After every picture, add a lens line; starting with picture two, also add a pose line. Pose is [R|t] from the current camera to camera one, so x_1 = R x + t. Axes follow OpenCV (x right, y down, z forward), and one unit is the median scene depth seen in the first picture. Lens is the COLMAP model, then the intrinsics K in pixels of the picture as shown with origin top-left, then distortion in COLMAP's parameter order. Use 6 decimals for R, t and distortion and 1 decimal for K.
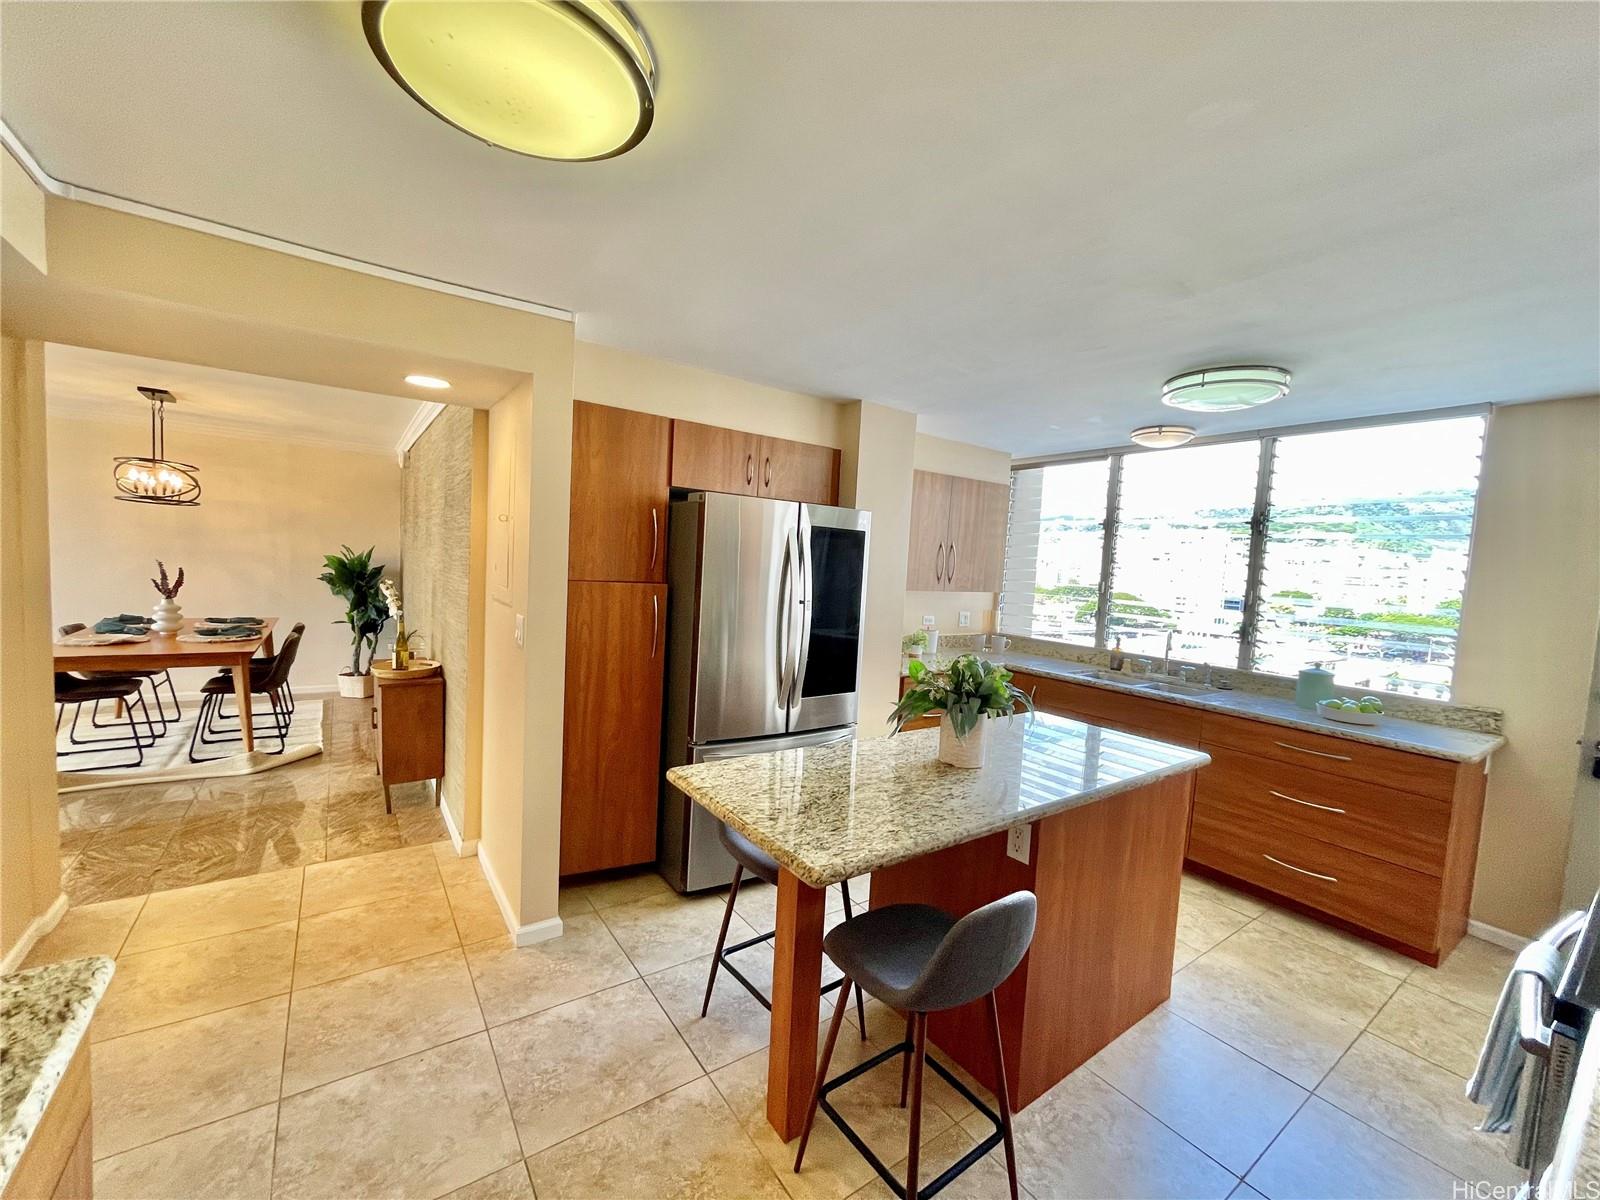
lens RADIAL K [[647.2, 0, 785.9], [0, 647.2, 606.1], [0, 0, 1]] dist [0.000125, 0.000191]
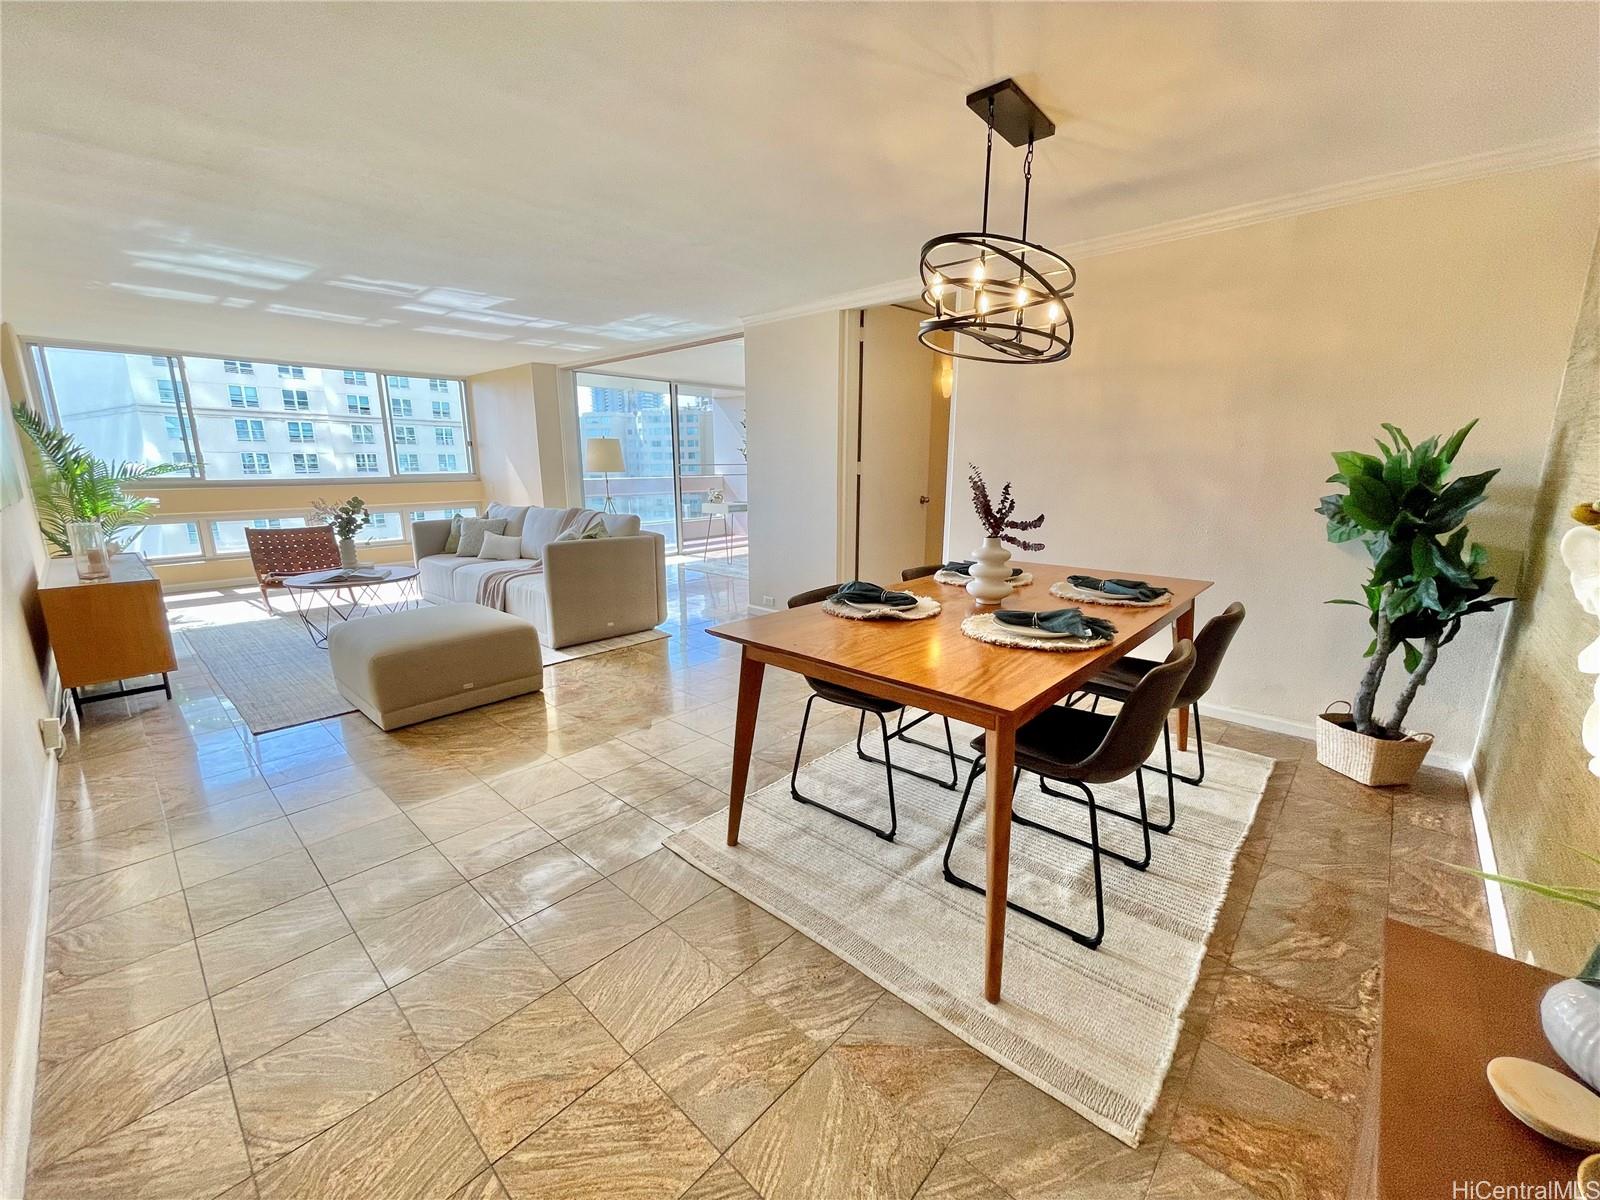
lens RADIAL K [[647.2, 0, 785.6], [0, 647.2, 596.8], [0, 0, 1]] dist [0.000125, 0.000191]
pose [[0.229064, 0.151022, -0.961625, -0.347033], [-0.056421, 0.988290, 0.141770, -0.020212], [0.971775, 0.021782, 0.234903, 0.519357]]
